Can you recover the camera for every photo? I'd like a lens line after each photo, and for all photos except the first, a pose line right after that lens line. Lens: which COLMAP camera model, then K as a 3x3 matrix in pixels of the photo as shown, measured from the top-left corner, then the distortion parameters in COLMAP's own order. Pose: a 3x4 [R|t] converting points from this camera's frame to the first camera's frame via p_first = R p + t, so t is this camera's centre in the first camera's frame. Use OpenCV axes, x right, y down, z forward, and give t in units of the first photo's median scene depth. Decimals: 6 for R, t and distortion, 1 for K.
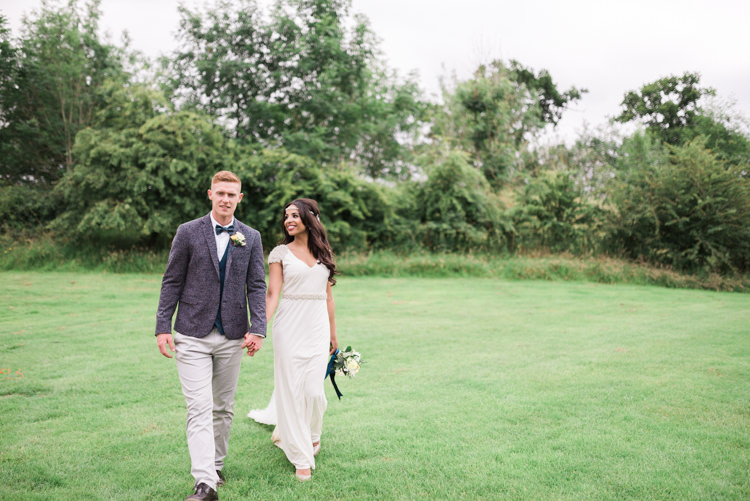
lens RADIAL K [[830.1, 0, 375.0], [0, 830.1, 250.5], [0, 0, 1]] dist [0.003807, 0.004881]
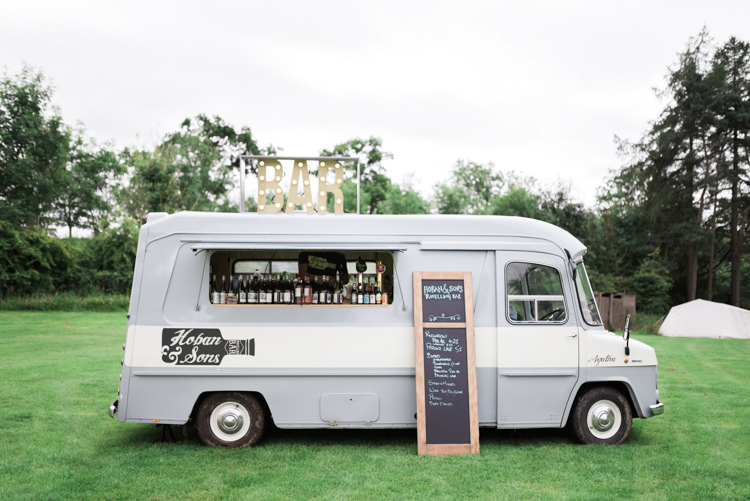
lens RADIAL K [[830.1, 0, 375.0], [0, 830.1, 250.5], [0, 0, 1]] dist [0.003807, 0.004881]
pose [[0.943824, 0.022508, 0.329681, 0.035563], [-0.006430, 0.998740, -0.049778, -0.002849], [-0.330386, 0.044862, 0.942779, -0.420516]]
